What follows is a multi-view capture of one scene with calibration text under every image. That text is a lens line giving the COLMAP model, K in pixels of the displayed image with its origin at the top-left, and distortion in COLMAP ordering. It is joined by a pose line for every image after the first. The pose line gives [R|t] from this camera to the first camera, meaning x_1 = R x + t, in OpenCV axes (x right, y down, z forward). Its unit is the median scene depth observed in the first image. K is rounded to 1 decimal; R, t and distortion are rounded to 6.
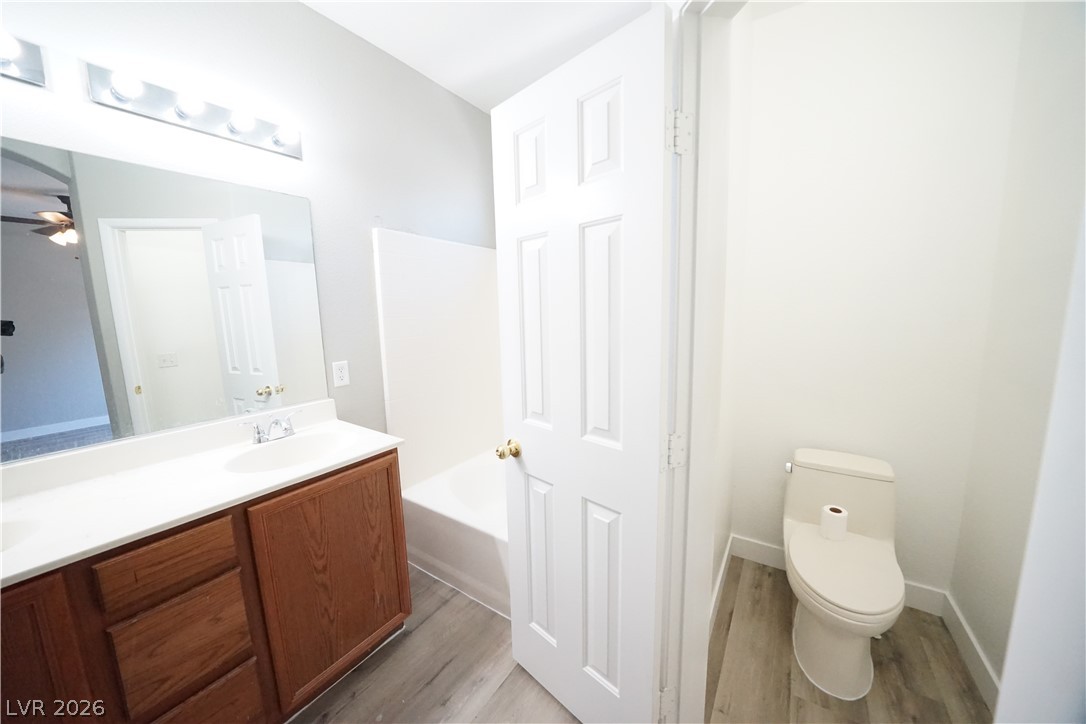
lens RADIAL K [[371.6, 0, 540.7], [0, 371.6, 364.1], [0, 0, 1]] dist [-0.018020, 0.000109]
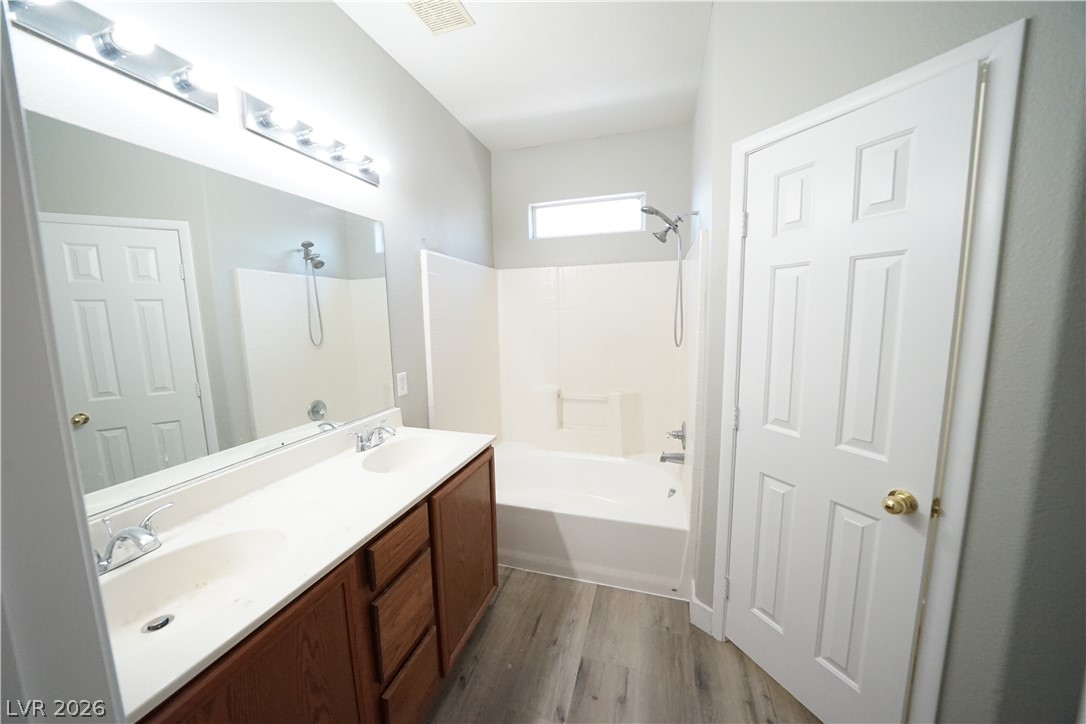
lens RADIAL K [[373.0, 0, 543.0], [0, 373.0, 362.0], [0, 0, 1]] dist [-0.017638, 0.000015]
pose [[0.955559, -0.027013, 0.293561, -0.504056], [0.033577, 0.999286, -0.017343, -0.005669], [-0.292882, 0.026429, 0.955783, -0.168388]]
